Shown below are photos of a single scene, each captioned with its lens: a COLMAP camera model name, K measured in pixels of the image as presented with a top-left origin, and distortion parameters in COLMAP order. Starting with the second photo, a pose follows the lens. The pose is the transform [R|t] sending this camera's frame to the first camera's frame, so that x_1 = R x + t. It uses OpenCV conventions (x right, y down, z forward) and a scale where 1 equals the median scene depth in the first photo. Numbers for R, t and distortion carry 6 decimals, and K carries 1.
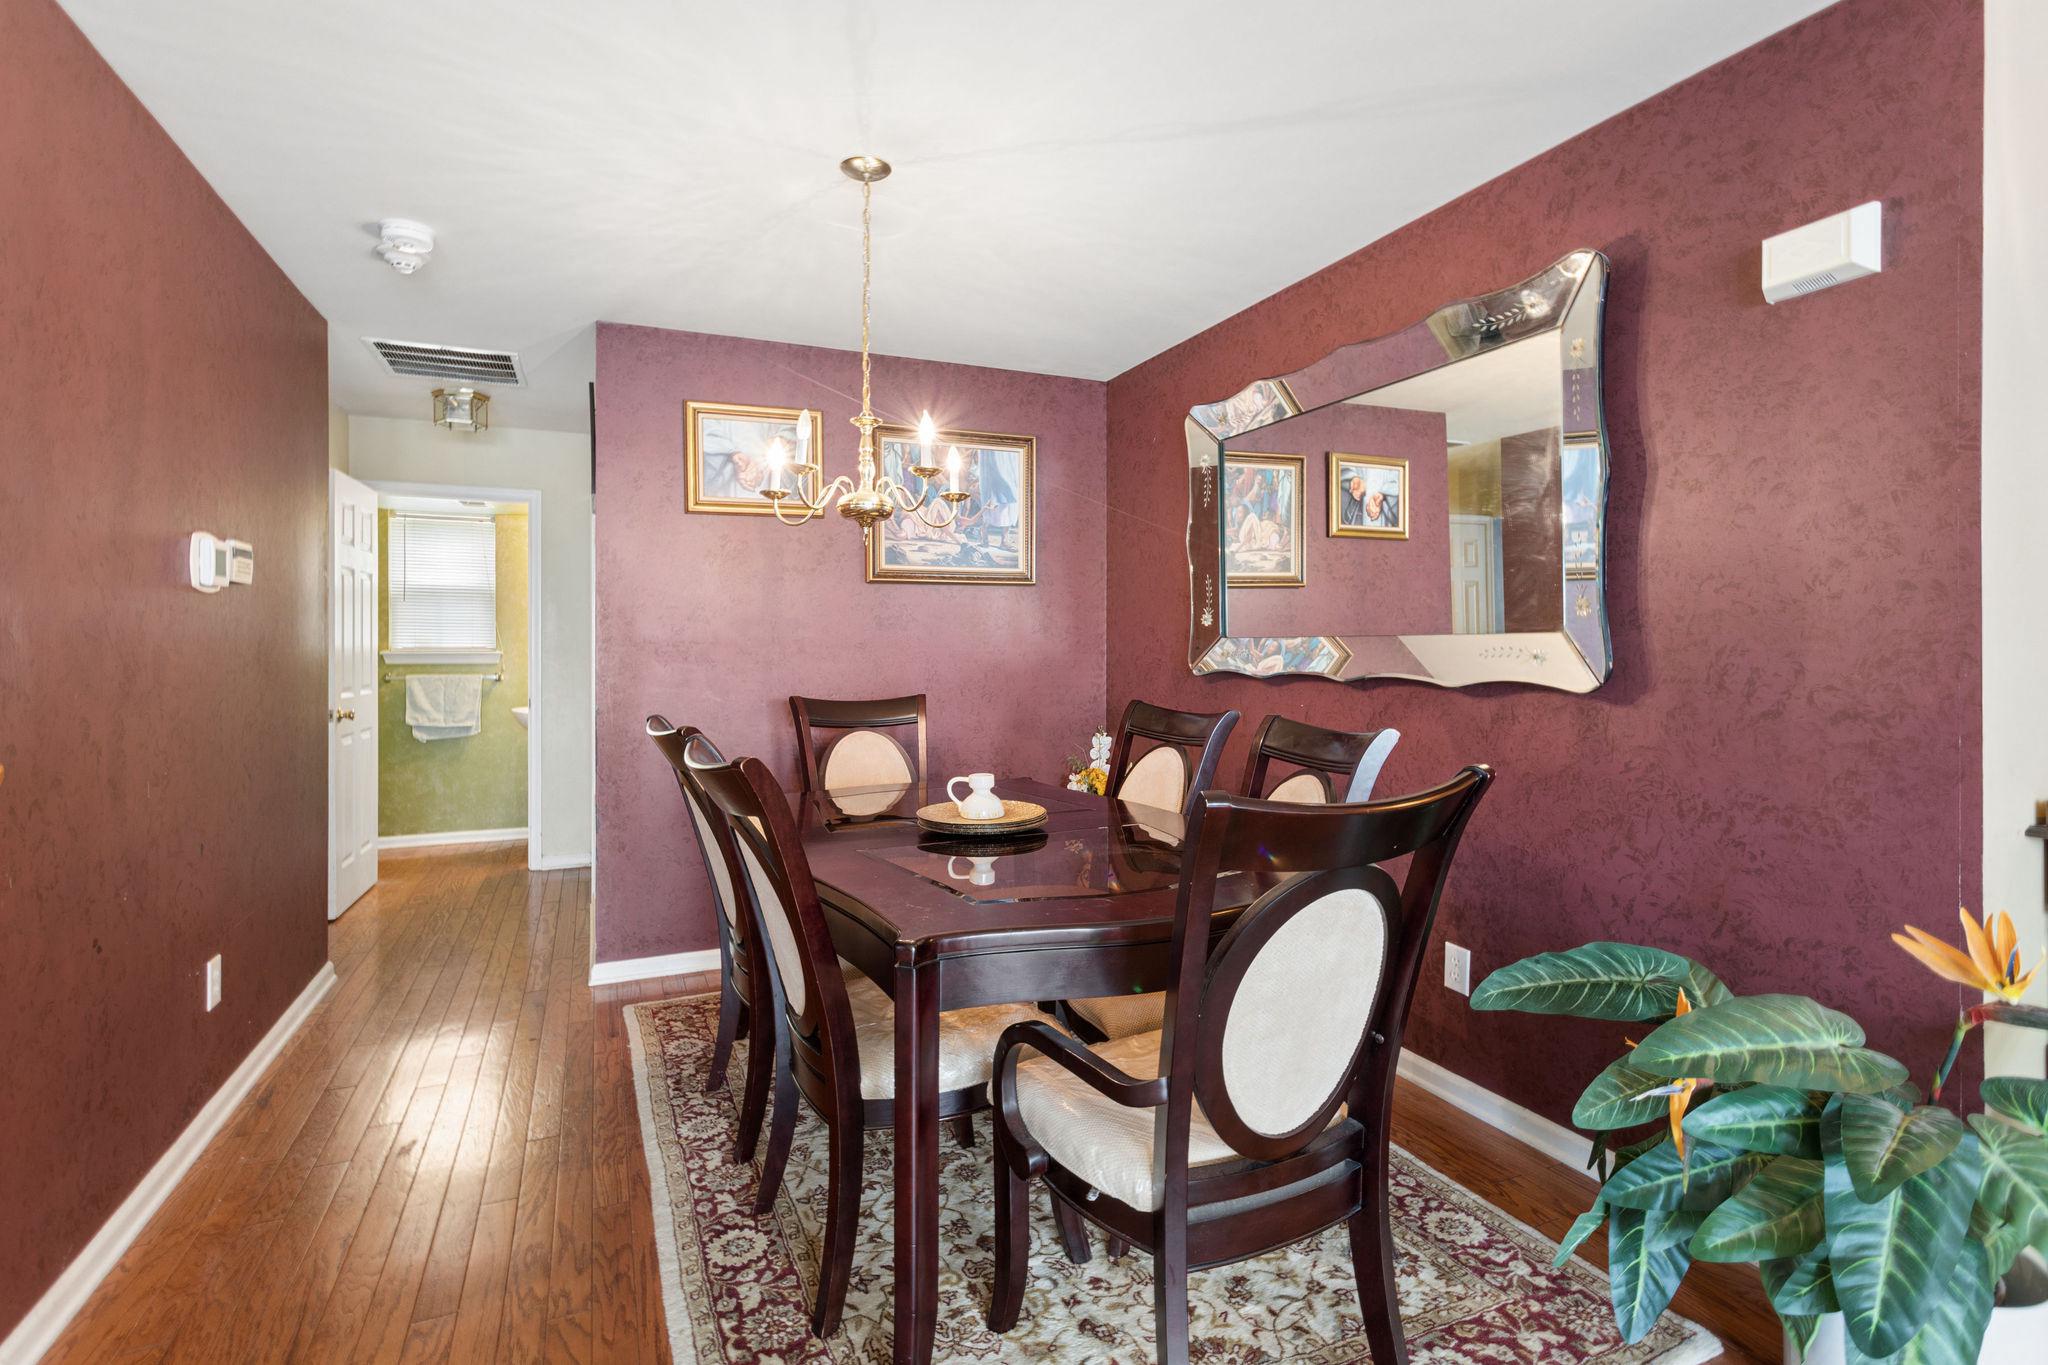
lens RADIAL K [[985.9, 0, 1026.5], [0, 985.9, 651.9], [0, 0, 1]] dist [-0.002368, -0.000834]
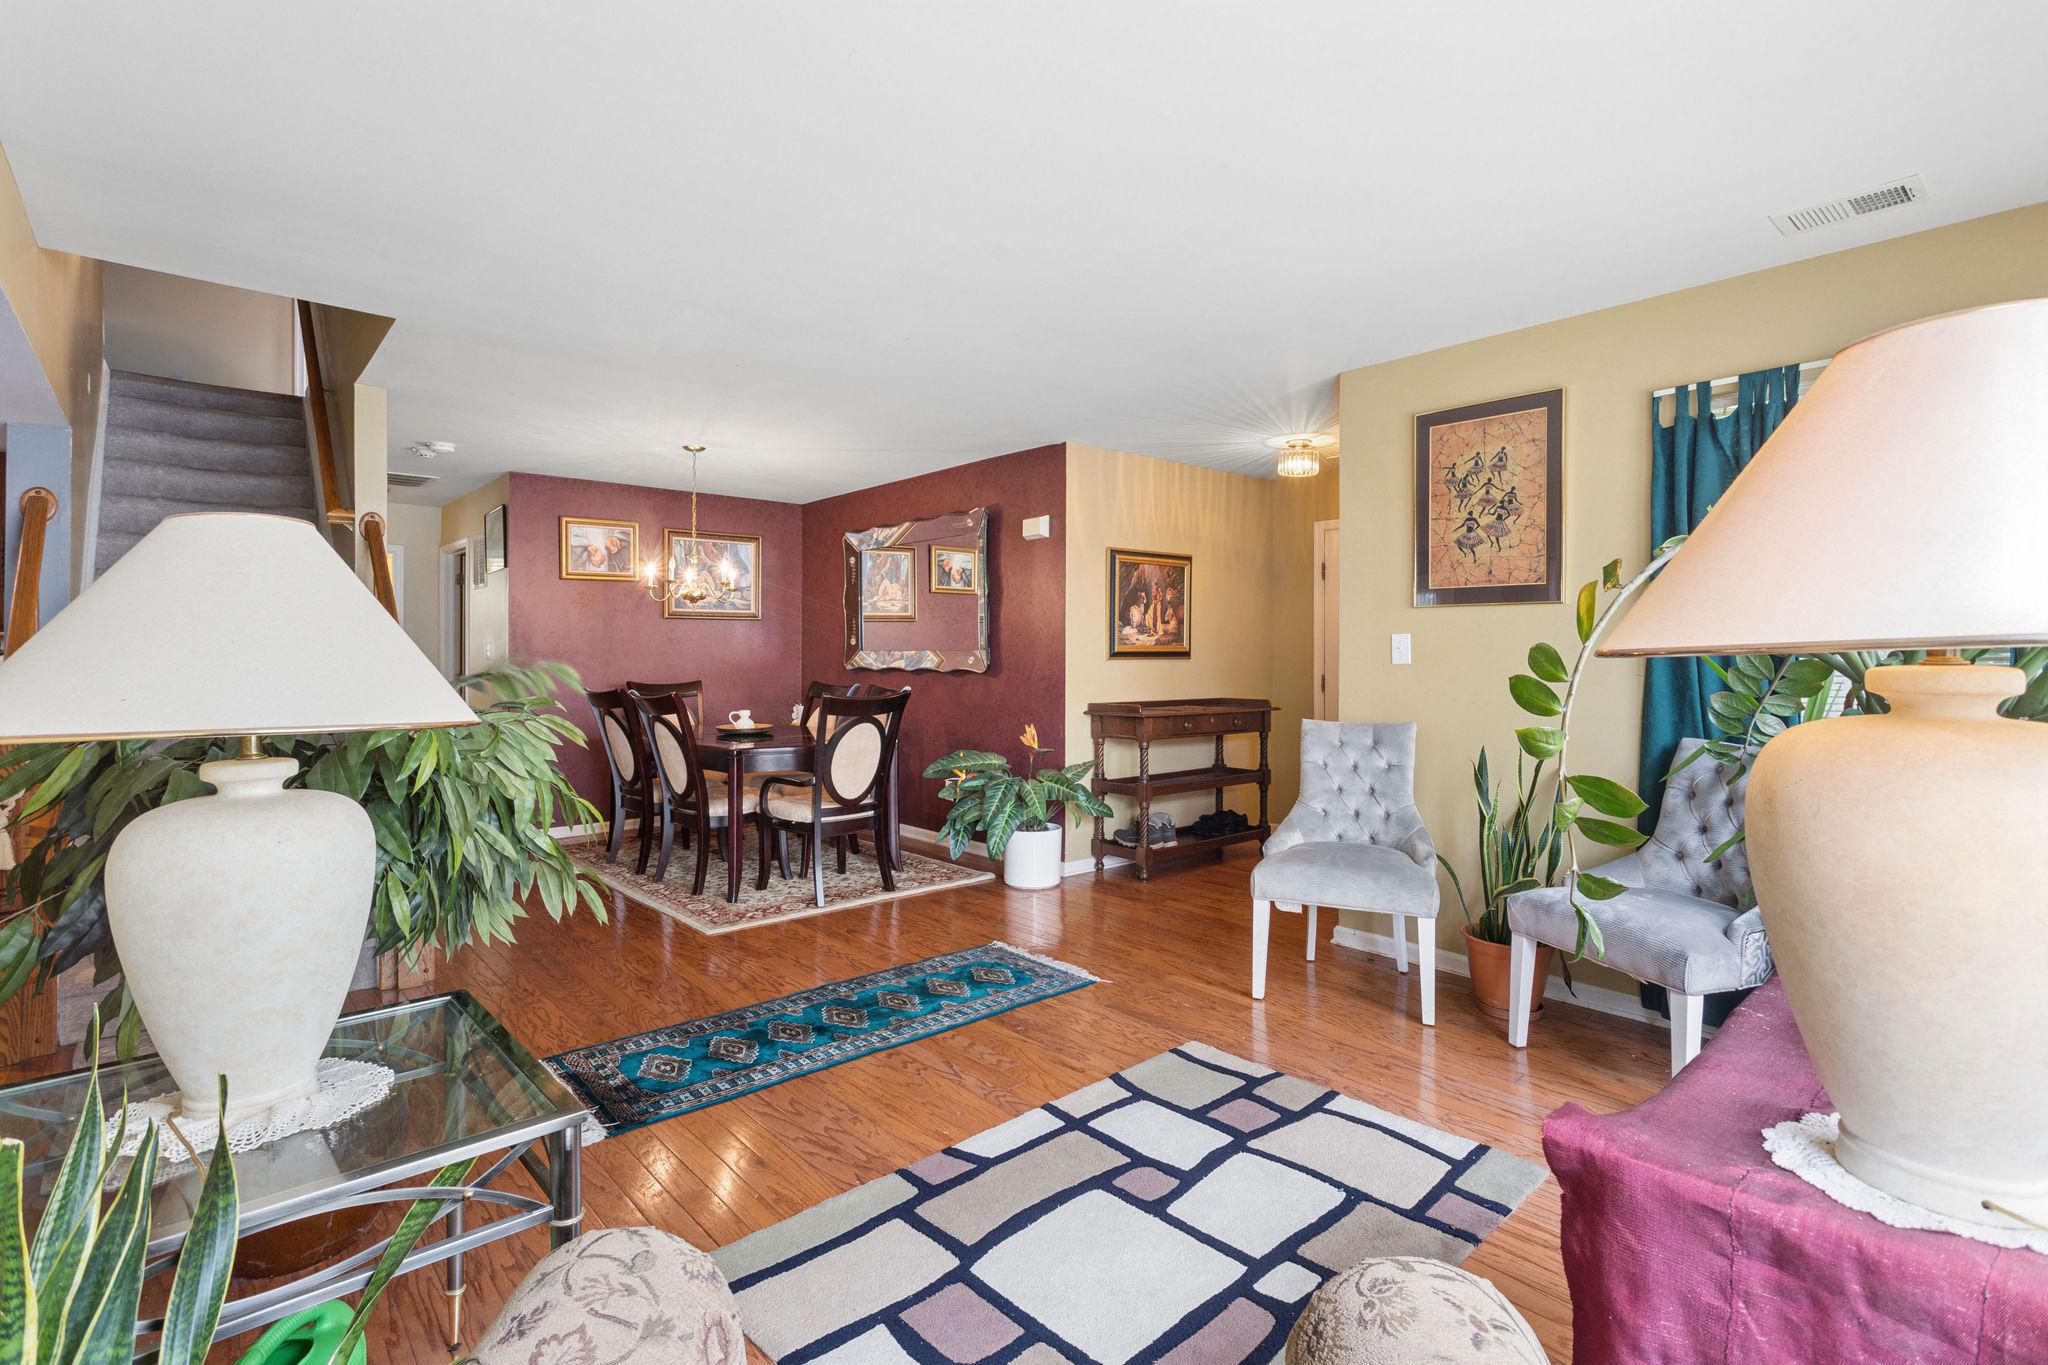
lens RADIAL K [[985.9, 0, 1001.7], [0, 985.9, 663.6], [0, 0, 1]] dist [-0.002368, -0.000834]
pose [[0.962513, 0.000381, 0.271235, -0.064995], [-0.001704, 0.999988, 0.004641, 0.001768], [-0.271230, -0.004929, 0.962502, -0.977563]]
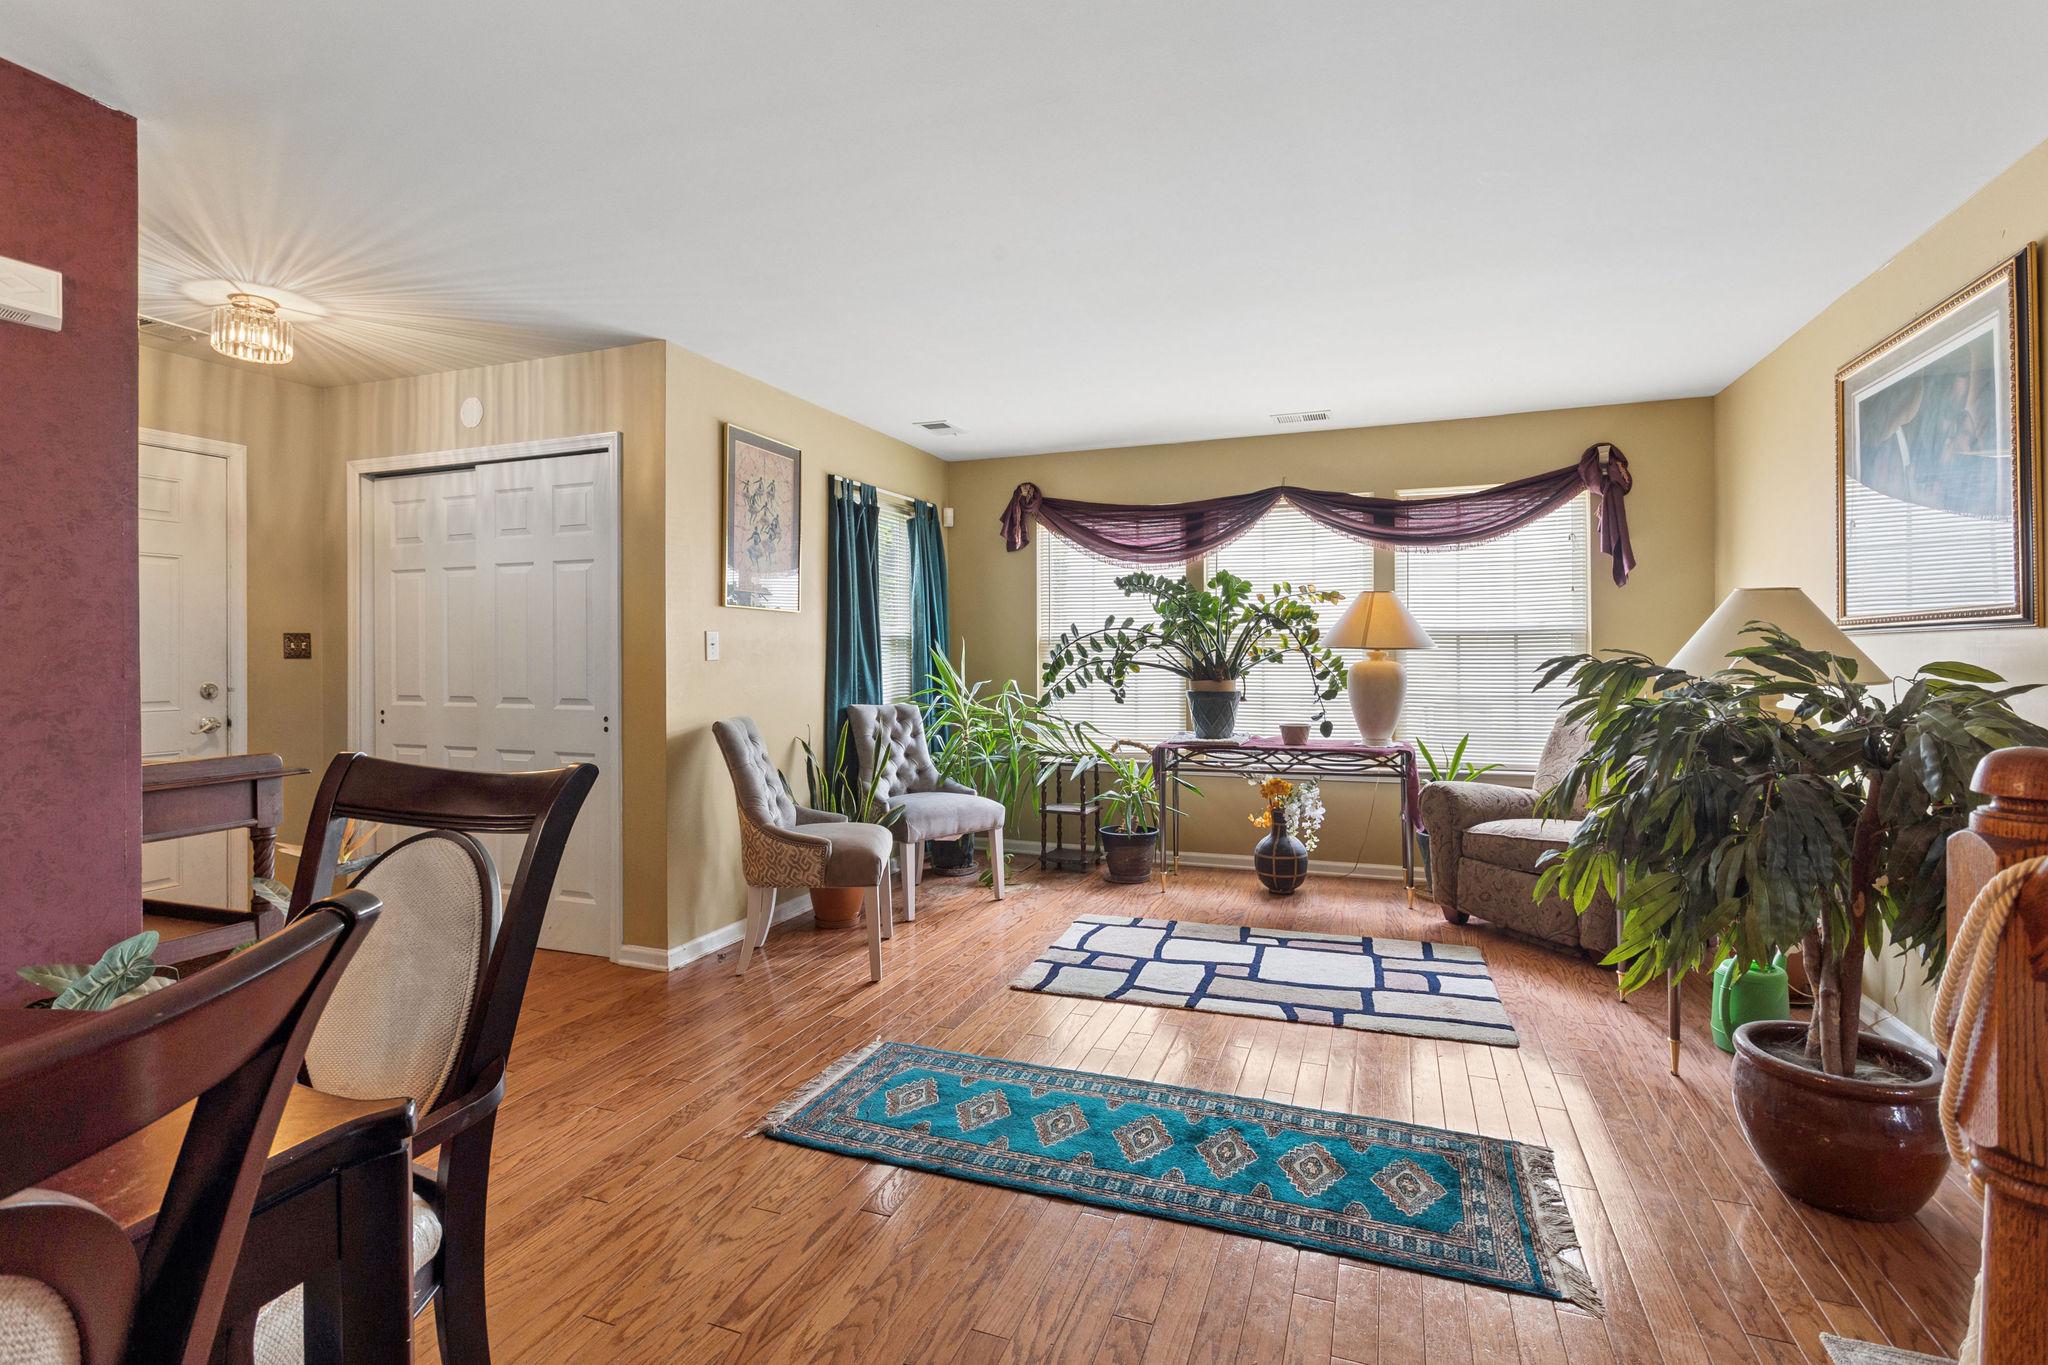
lens RADIAL K [[985.9, 0, 1031.0], [0, 985.9, 669.3], [0, 0, 1]] dist [-0.002368, -0.000834]
pose [[-0.718793, -0.008450, 0.695173, -0.375155], [0.005248, 0.999832, 0.017579, -0.000893], [-0.695204, 0.016285, -0.718628, 0.504699]]
